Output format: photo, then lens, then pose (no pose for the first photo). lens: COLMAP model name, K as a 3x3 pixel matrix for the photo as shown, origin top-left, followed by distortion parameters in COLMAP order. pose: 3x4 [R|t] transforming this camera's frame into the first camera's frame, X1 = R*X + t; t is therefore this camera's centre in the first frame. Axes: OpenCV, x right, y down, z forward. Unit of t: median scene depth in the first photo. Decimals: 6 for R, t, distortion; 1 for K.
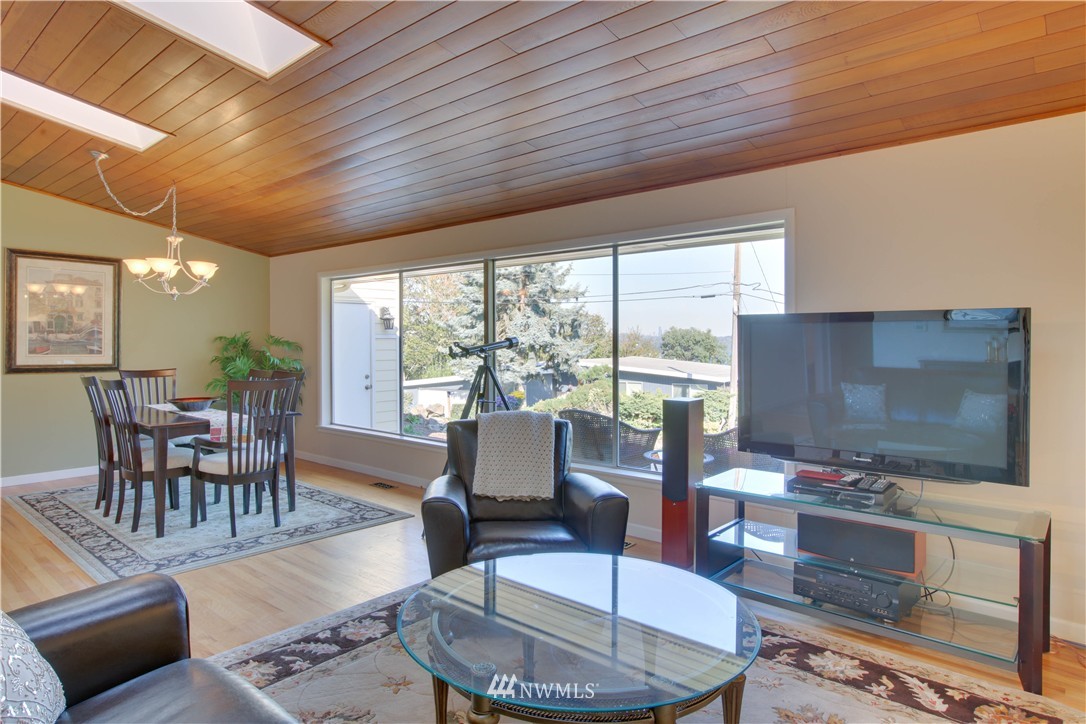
lens RADIAL K [[671.2, 0, 549.2], [0, 671.2, 339.6], [0, 0, 1]] dist [-0.065363, 0.061197]
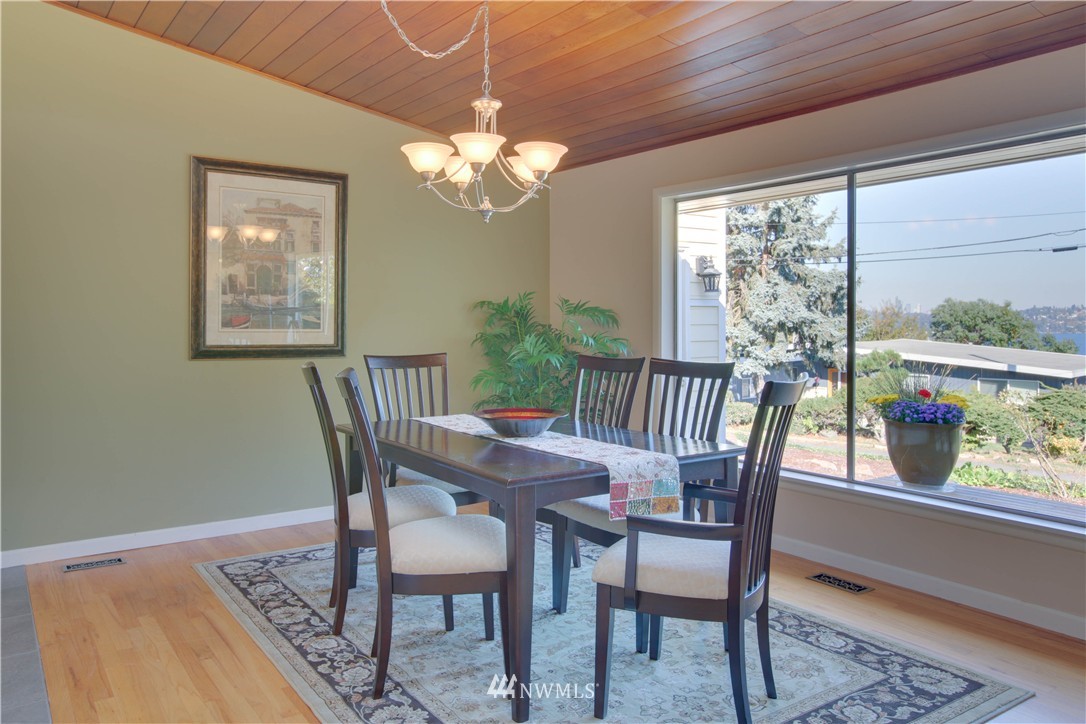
lens RADIAL K [[814.6, 0, 529.0], [0, 814.6, 321.2], [0, 0, 1]] dist [-0.004276, 0.002098]
pose [[0.970054, -0.000894, -0.242888, -0.299315], [0.001756, 0.999993, 0.003330, 0.012798], [0.242883, -0.003656, 0.970049, 0.303571]]
